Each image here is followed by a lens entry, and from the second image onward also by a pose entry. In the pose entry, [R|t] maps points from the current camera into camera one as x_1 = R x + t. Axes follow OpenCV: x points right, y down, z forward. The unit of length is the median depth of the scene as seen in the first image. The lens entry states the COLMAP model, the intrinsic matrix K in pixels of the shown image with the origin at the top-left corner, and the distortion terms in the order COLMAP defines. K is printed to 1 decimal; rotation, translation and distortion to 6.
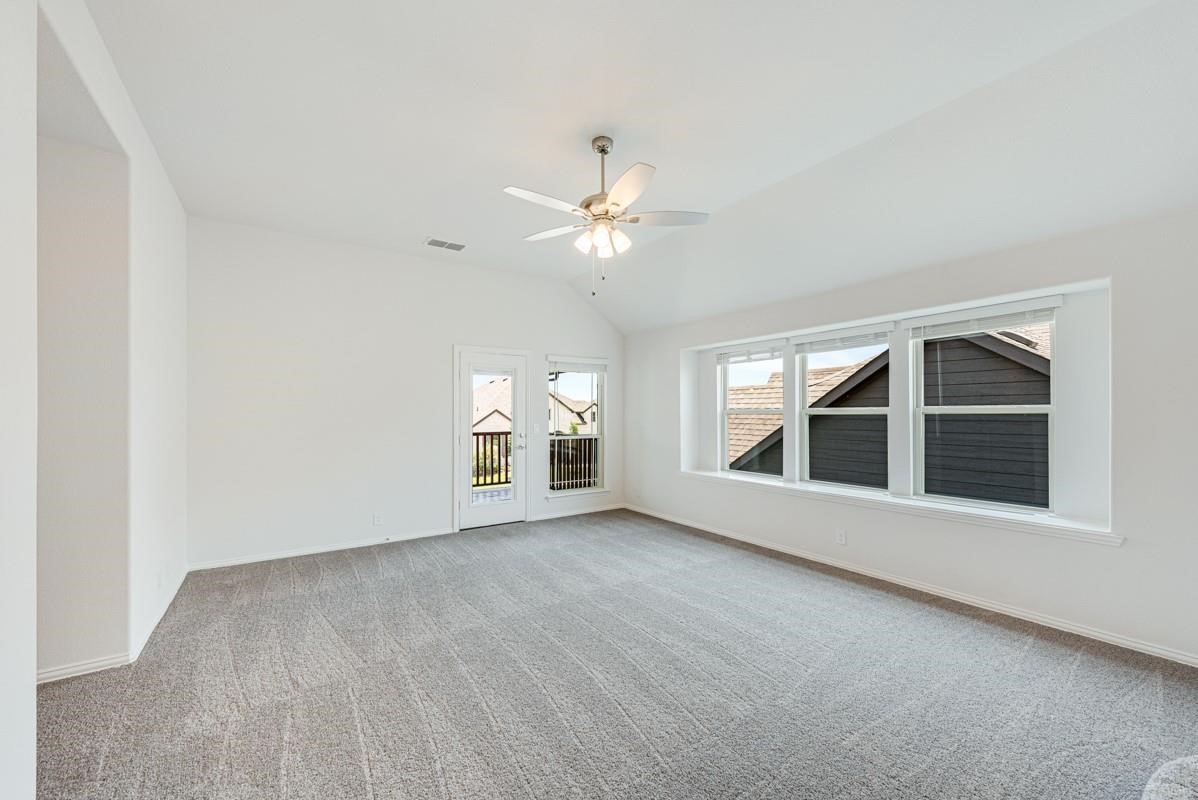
lens RADIAL K [[467.4, 0, 598.1], [0, 467.4, 406.0], [0, 0, 1]] dist [0.001906, -0.000144]
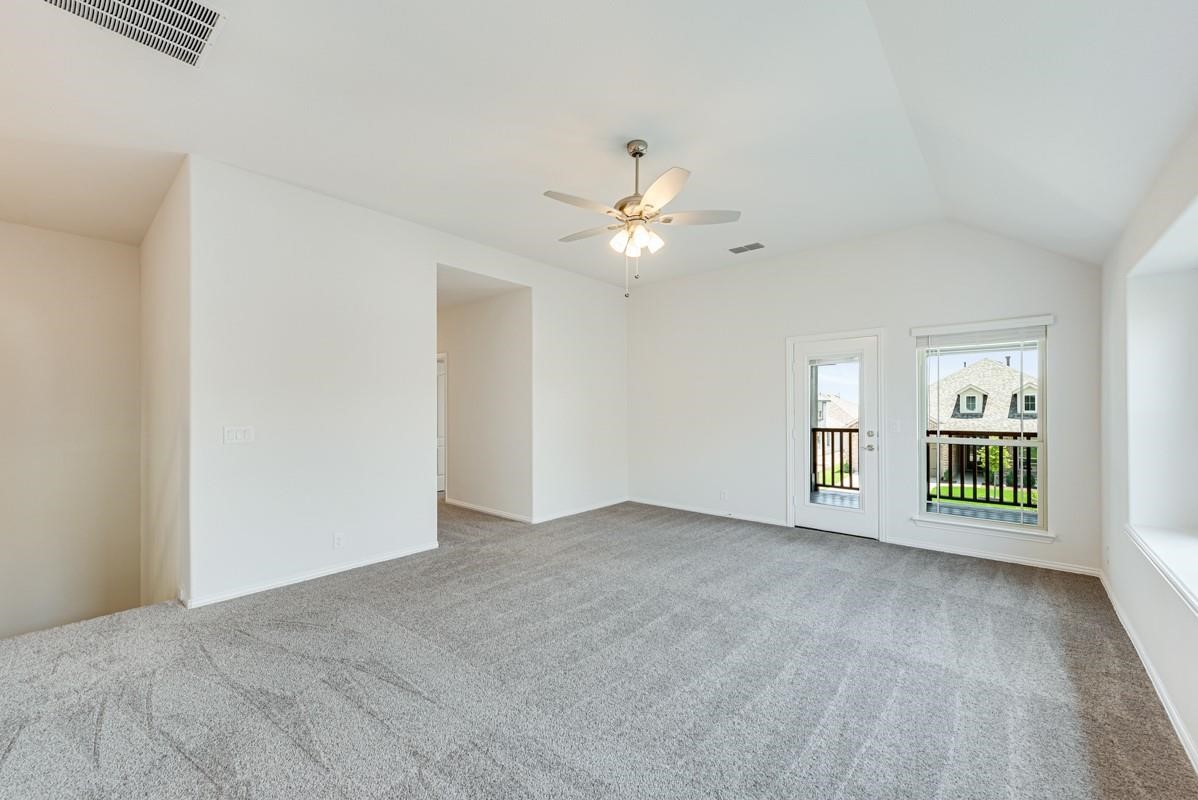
lens RADIAL K [[467.4, 0, 598.1], [0, 467.4, 406.0], [0, 0, 1]] dist [0.001906, -0.000144]
pose [[0.254450, 0.000144, -0.967086, 0.517688], [0.019066, 0.999805, 0.005165, 0.000543], [0.966898, -0.019753, 0.254398, 0.336694]]
